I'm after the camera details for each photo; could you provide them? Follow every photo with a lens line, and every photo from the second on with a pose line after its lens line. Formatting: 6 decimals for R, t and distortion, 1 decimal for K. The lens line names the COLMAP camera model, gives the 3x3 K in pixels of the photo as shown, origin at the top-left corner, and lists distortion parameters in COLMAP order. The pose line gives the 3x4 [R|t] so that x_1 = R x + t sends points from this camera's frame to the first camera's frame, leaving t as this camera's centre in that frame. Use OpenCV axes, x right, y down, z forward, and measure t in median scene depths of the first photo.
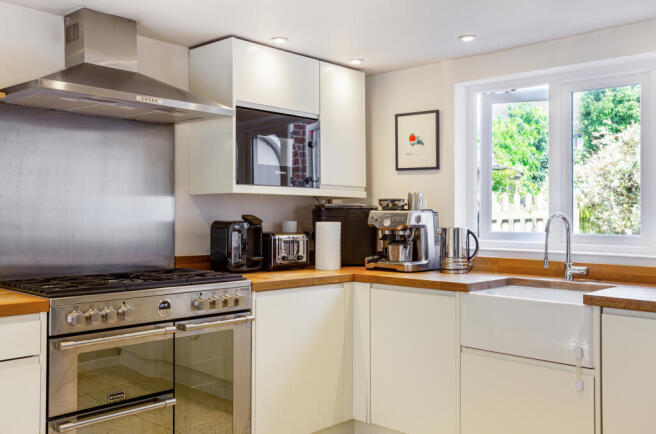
lens RADIAL K [[649.0, 0, 327.8], [0, 649.0, 215.8], [0, 0, 1]] dist [0.038833, 0.000000]
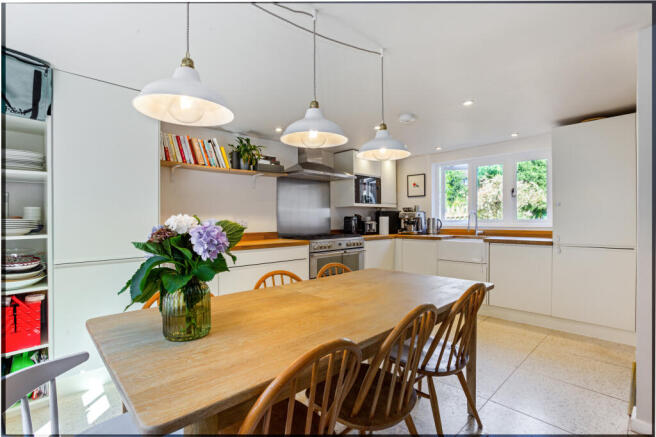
lens RADIAL K [[313.0, 0, 331.8], [0, 313.0, 228.9], [0, 0, 1]] dist [-0.001490, -0.000059]
pose [[0.998902, -0.011559, -0.045392, -0.165948], [0.013077, 0.999361, 0.033273, 0.014879], [0.044979, -0.033830, 0.998415, -0.319317]]
